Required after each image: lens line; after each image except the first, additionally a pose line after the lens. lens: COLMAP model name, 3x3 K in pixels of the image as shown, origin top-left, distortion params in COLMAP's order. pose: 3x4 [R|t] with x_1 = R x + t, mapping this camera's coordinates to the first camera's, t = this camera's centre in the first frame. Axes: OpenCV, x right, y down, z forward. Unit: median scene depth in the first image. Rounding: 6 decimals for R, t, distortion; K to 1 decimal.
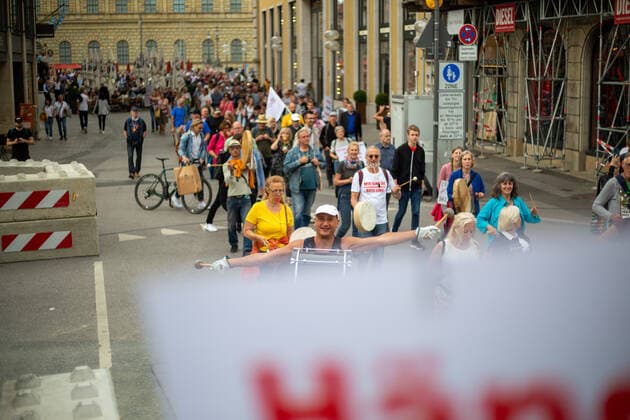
lens RADIAL K [[881.4, 0, 316.8], [0, 881.4, 217.5], [0, 0, 1]] dist [-0.084188, -0.068080]
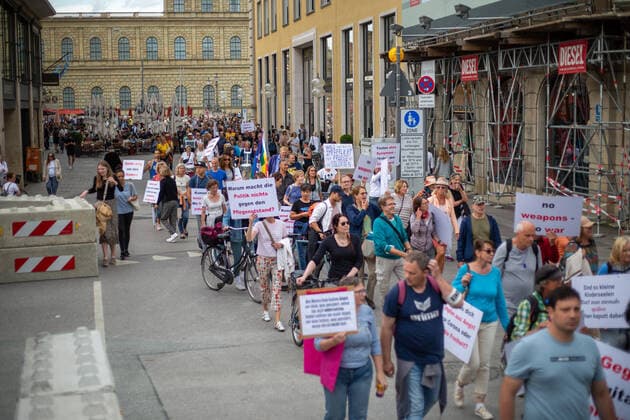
lens RADIAL K [[881.4, 0, 316.8], [0, 881.4, 217.5], [0, 0, 1]] dist [-0.084188, -0.068080]
pose [[0.999993, -0.003007, -0.002207, 0.026673], [0.002894, 0.998768, -0.049537, 0.014058], [0.002353, 0.049531, 0.998770, -0.097899]]
